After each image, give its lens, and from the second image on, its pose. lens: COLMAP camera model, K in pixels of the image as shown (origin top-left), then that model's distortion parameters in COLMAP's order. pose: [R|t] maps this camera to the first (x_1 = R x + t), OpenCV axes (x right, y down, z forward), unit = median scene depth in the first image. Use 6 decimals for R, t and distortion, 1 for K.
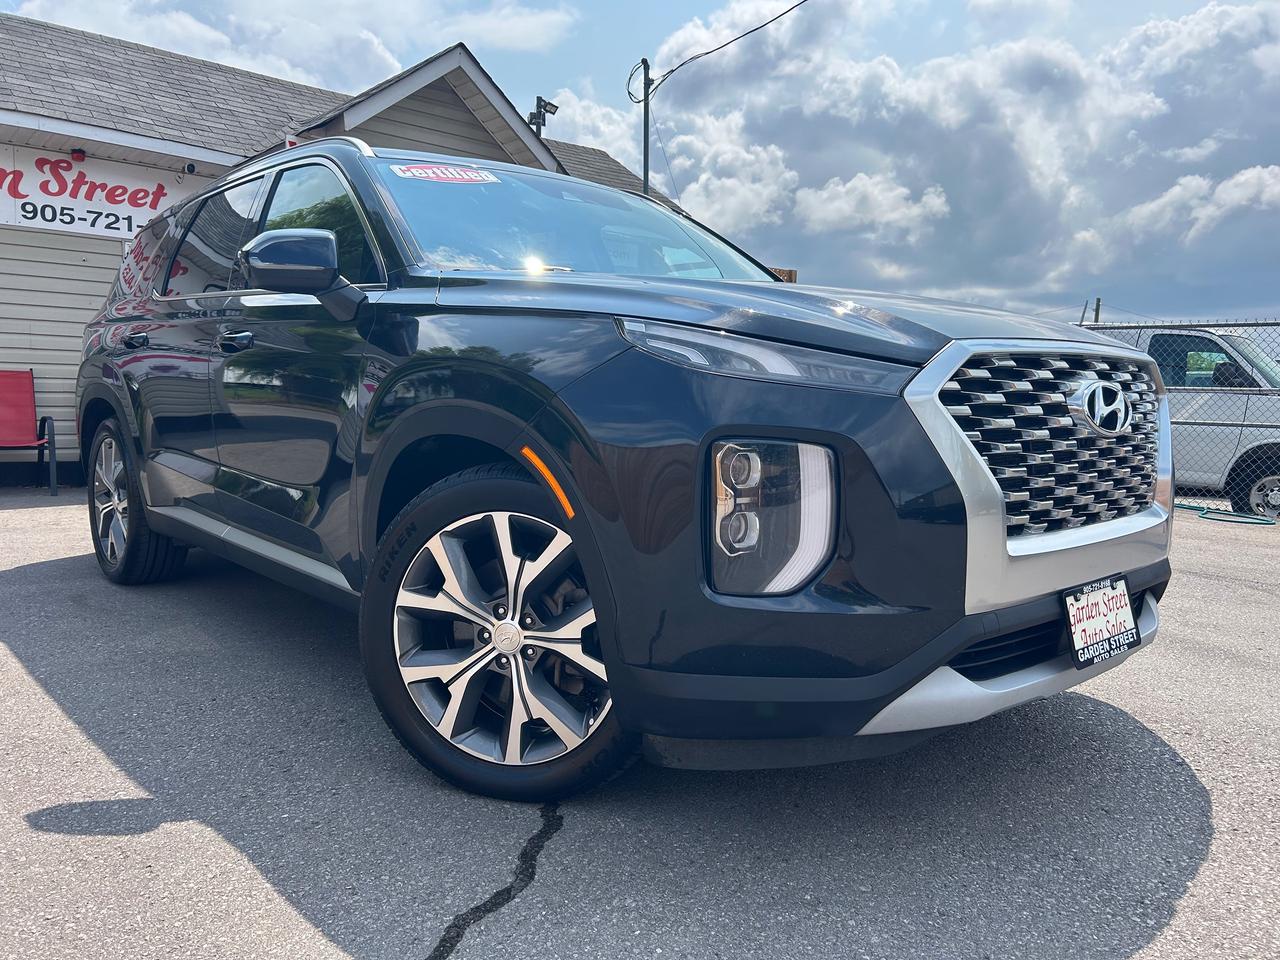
lens RADIAL K [[952.1, 0, 643.1], [0, 952.1, 473.1], [0, 0, 1]] dist [0.013787, -0.003232]
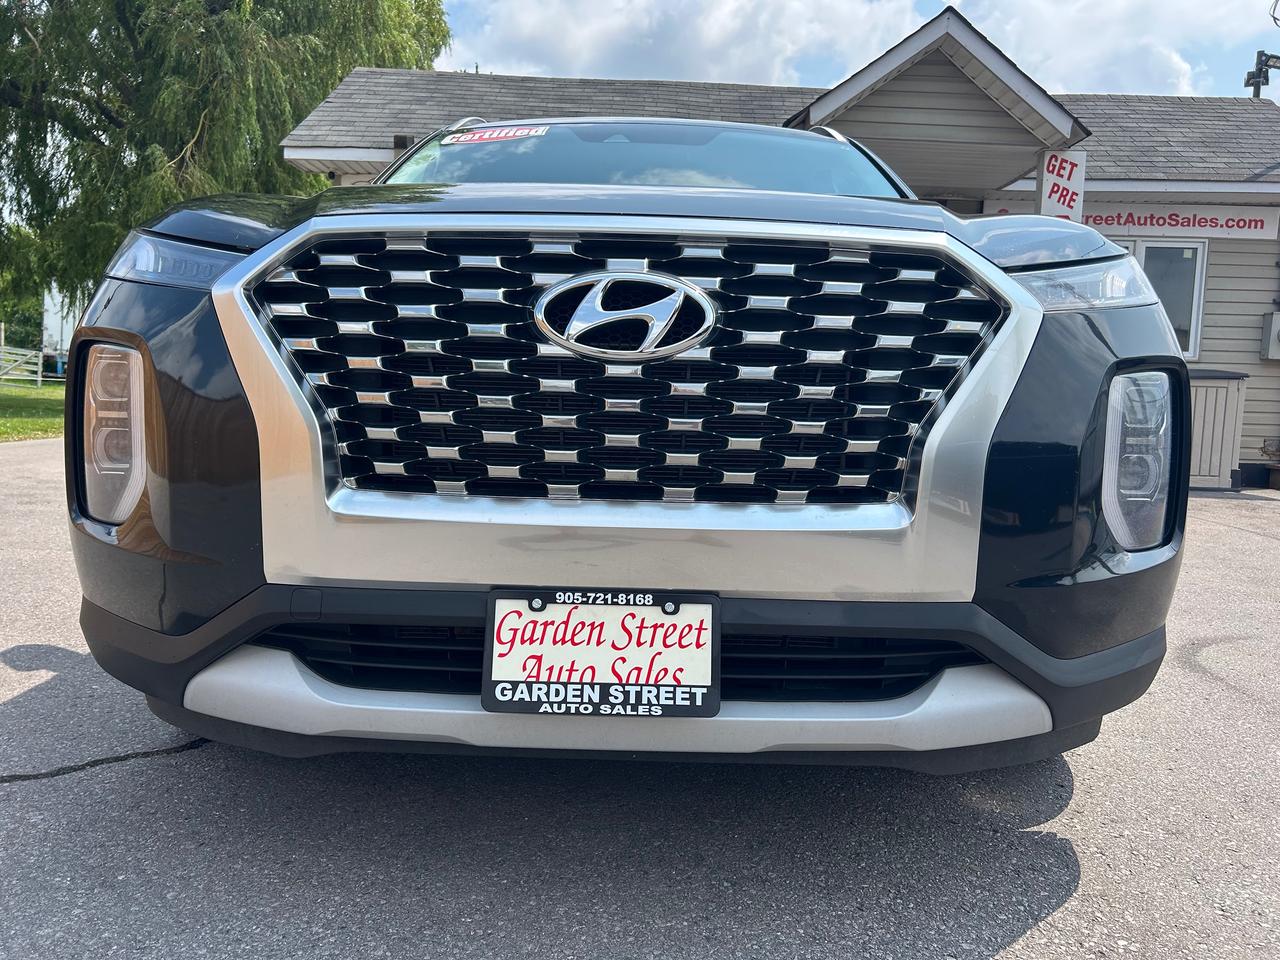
lens RADIAL K [[952.1, 0, 638.6], [0, 952.1, 483.3], [0, 0, 1]] dist [0.013787, -0.003232]
pose [[0.750163, 0.073841, -0.657118, 0.902967], [-0.078816, 0.996646, 0.022018, 0.027242], [0.656540, 0.035275, 0.753466, 0.542986]]
